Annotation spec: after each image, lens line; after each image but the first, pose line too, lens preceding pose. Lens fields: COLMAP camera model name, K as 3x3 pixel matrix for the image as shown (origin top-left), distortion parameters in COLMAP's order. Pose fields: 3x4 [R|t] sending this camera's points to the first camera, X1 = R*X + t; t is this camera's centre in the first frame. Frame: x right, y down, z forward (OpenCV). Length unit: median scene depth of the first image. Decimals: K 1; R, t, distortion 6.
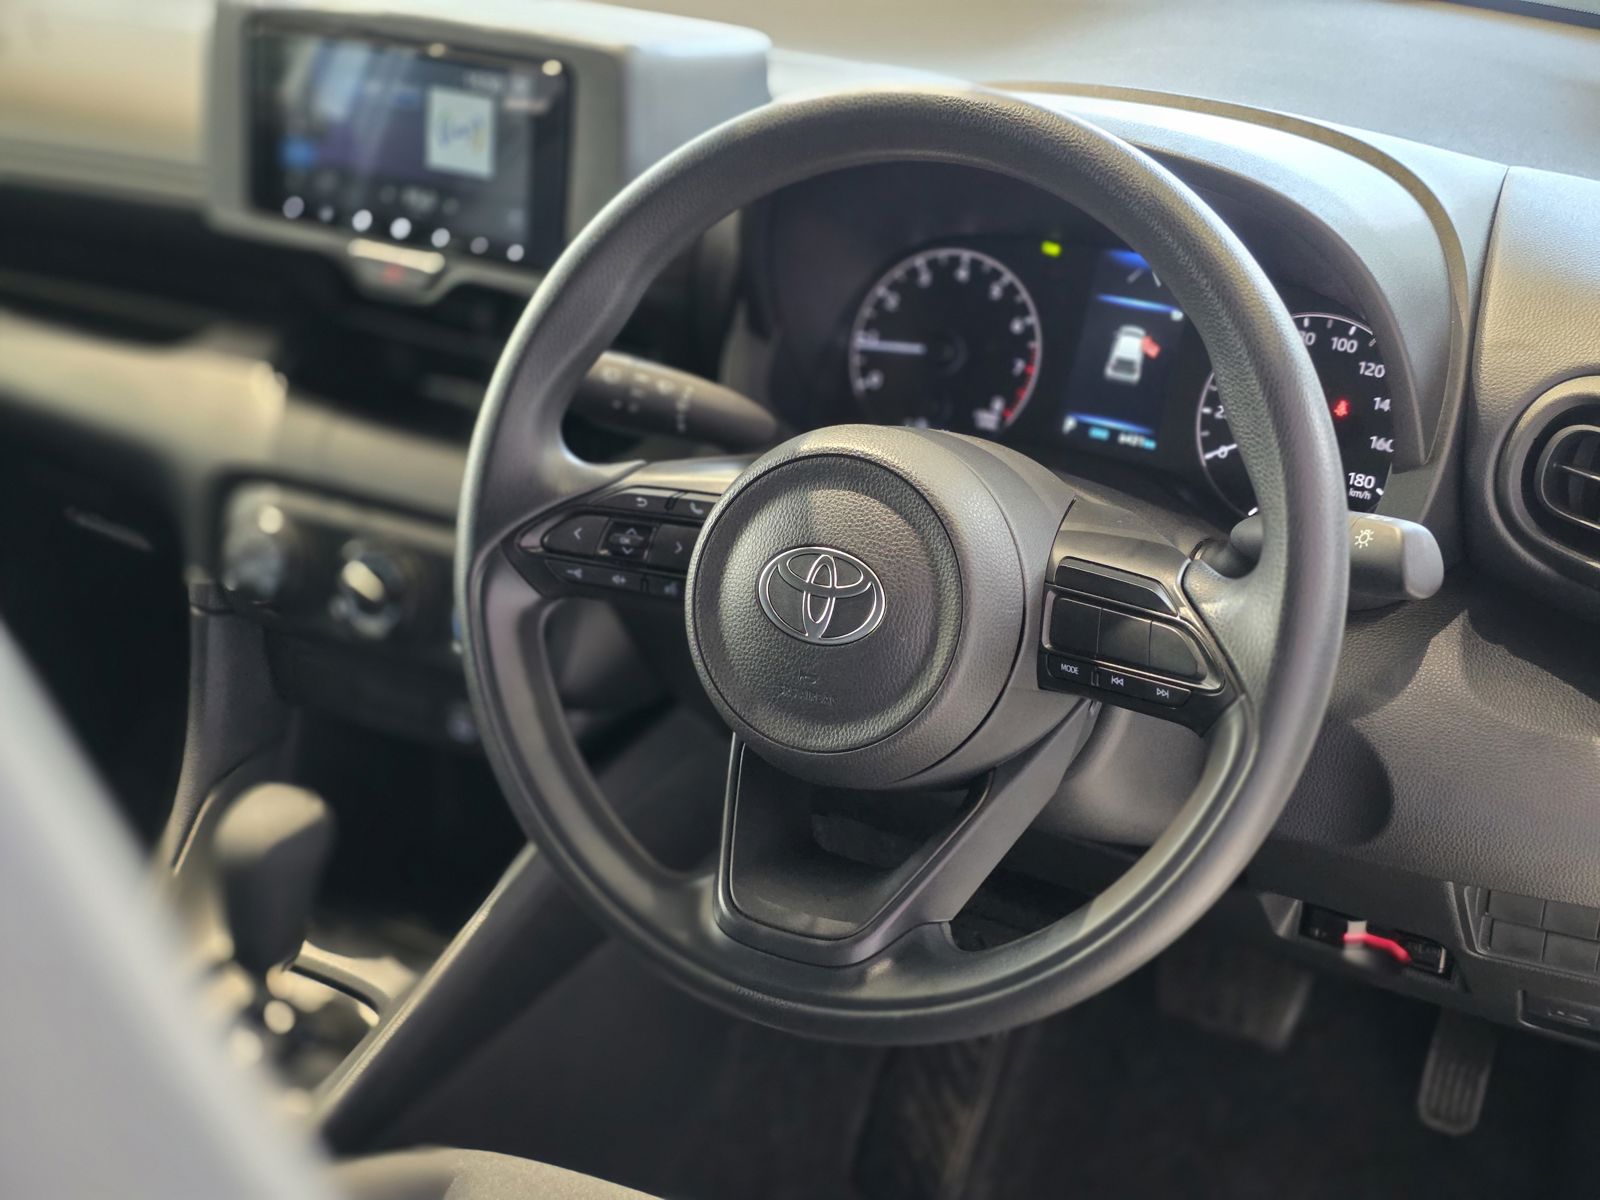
lens RADIAL K [[2108.7, 0, 839.2], [0, 2108.7, 603.1], [0, 0, 1]] dist [0.142253, -0.405578]
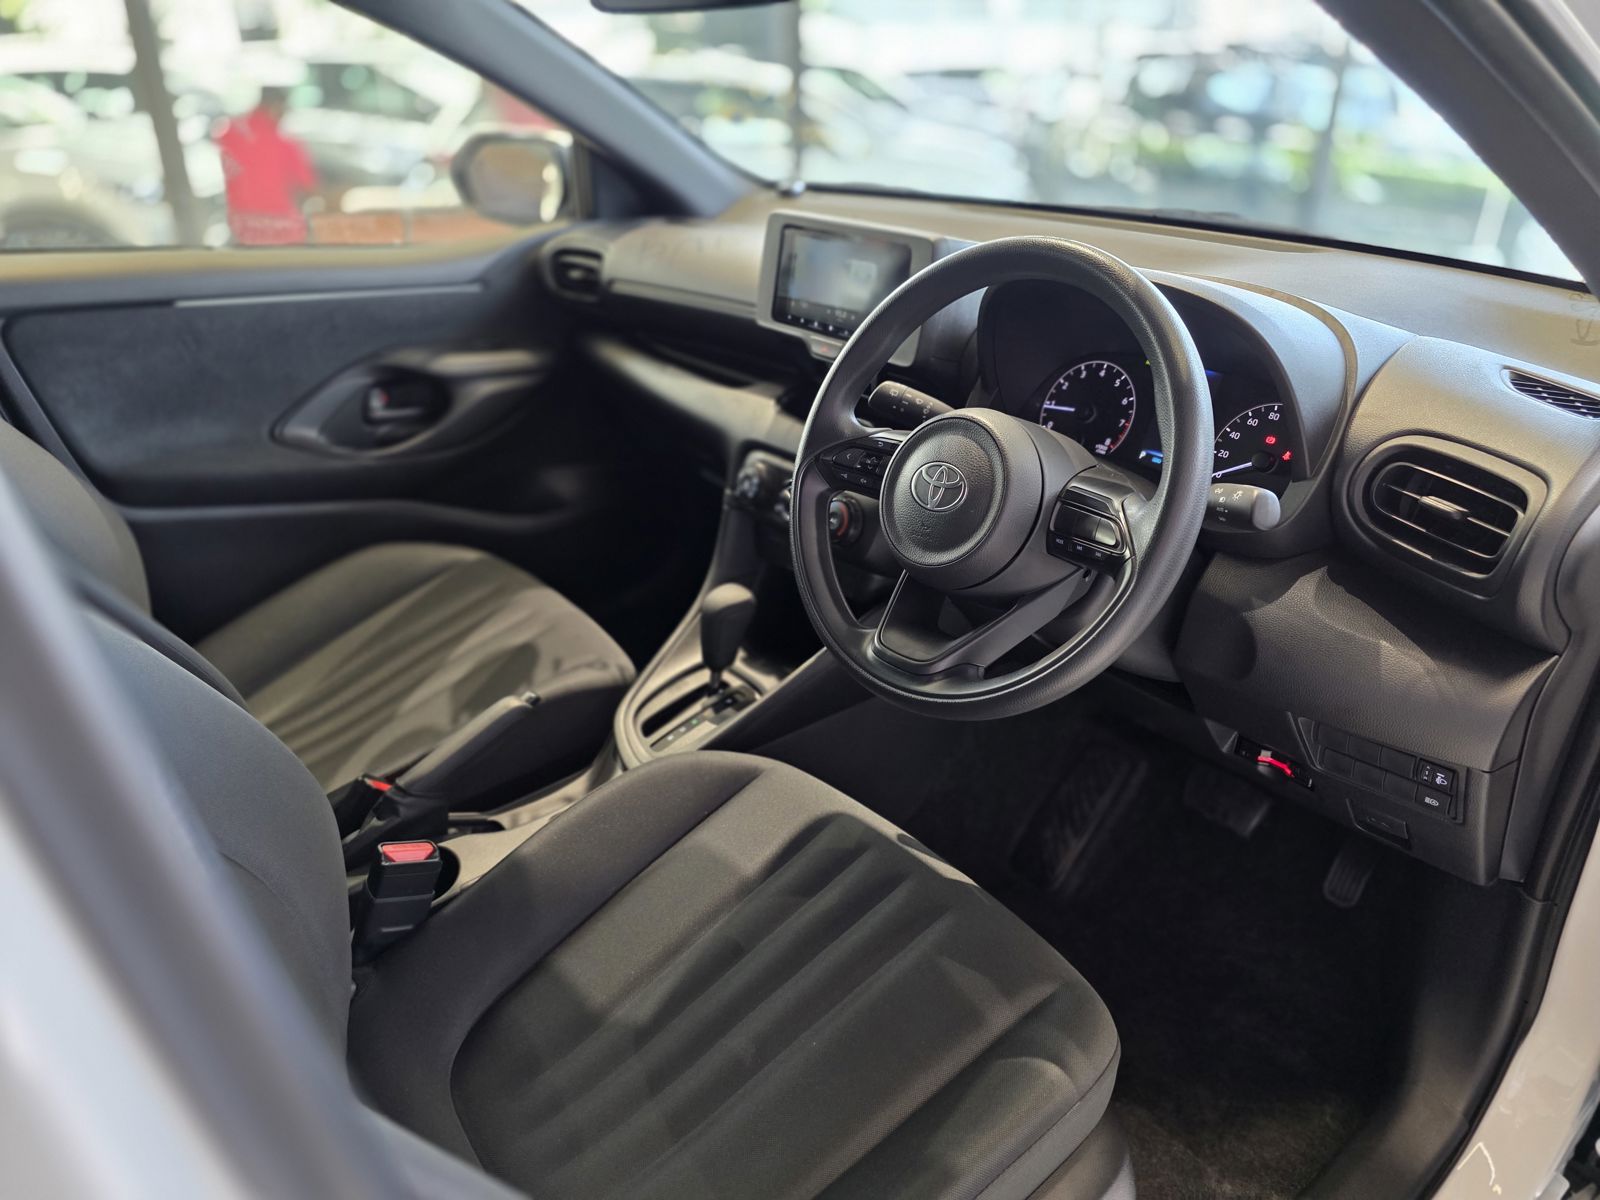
lens RADIAL K [[1072.5, 0, 800.0], [0, 1072.5, 600.0], [0, 0, 1]] dist [-0.005467, -0.000622]
pose [[0.927666, 0.159541, -0.337614, 0.167267], [-0.166192, 0.986049, 0.009314, 0.083487], [0.334390, 0.047469, 0.941239, 0.011307]]
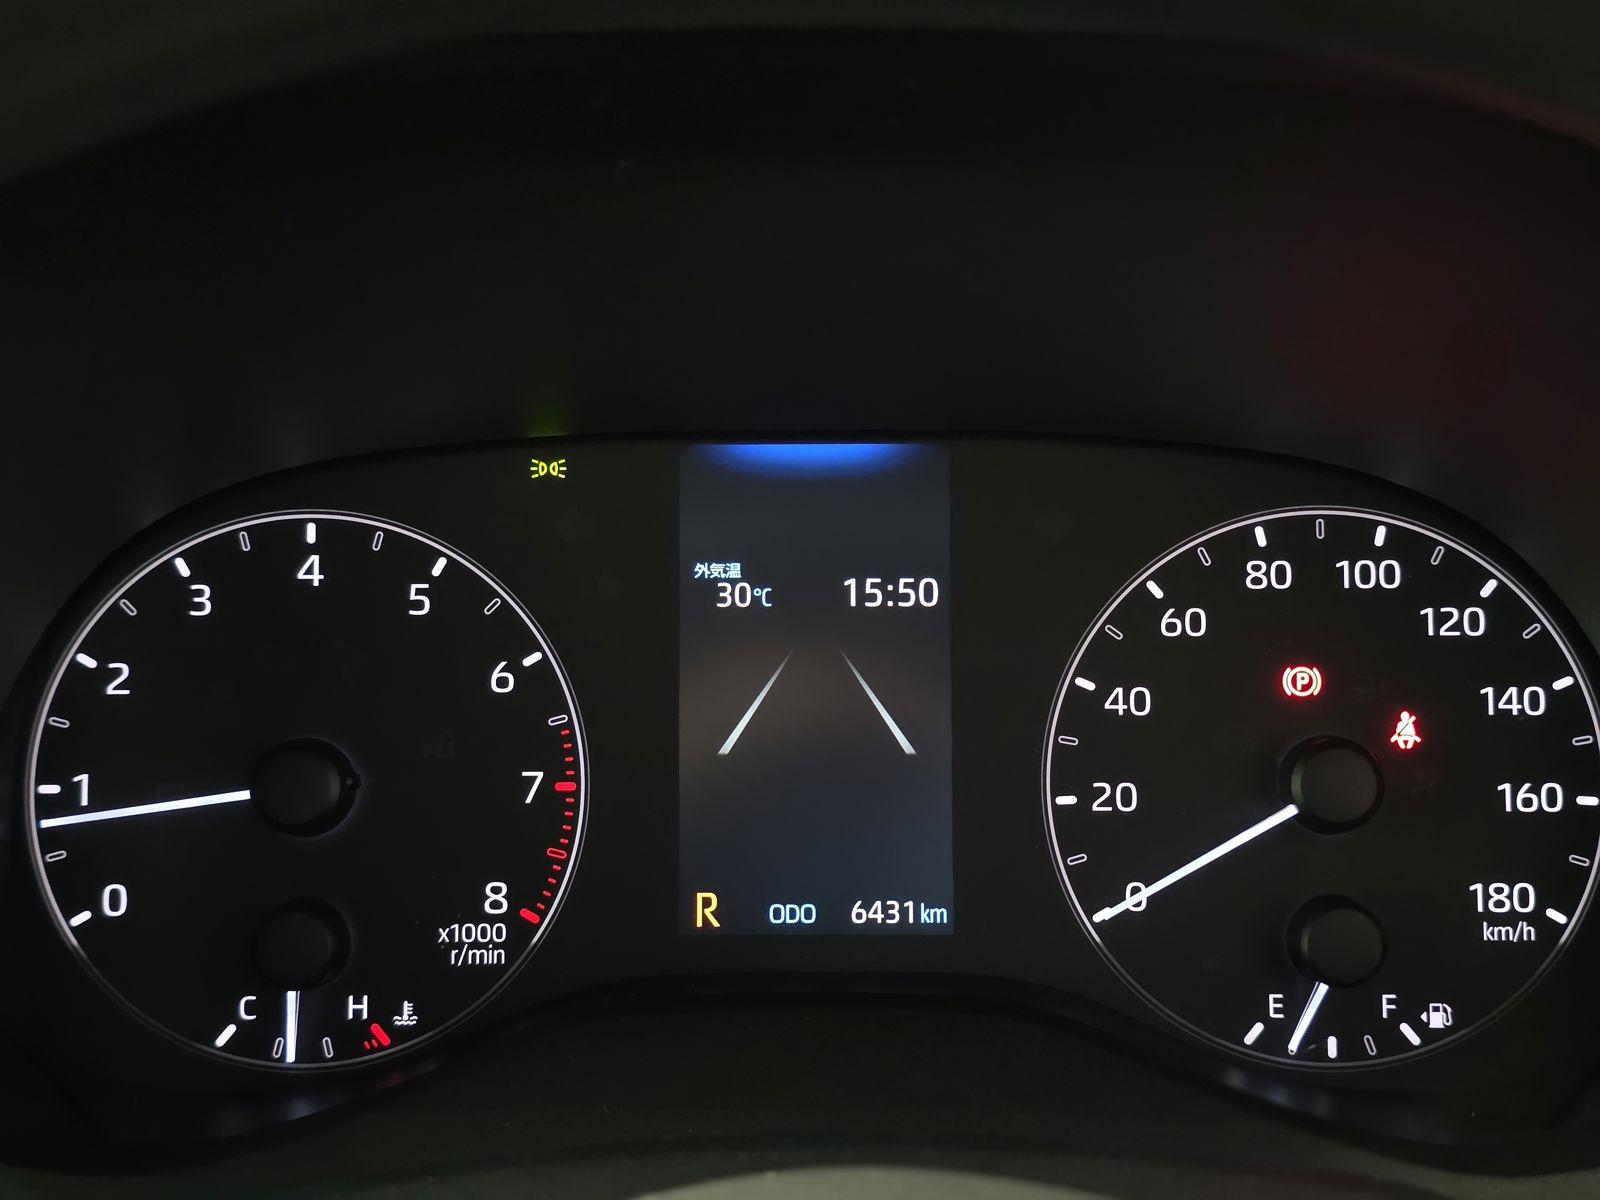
lens RADIAL K [[2116.7, 0, 844.4], [0, 2116.7, 600.6], [0, 0, 1]] dist [0.175720, -0.605423]
pose [[0.877525, -0.191662, 0.439562, -0.025510], [0.233816, 0.971318, -0.043258, -0.114815], [-0.418663, 0.140737, 0.897170, 0.638968]]
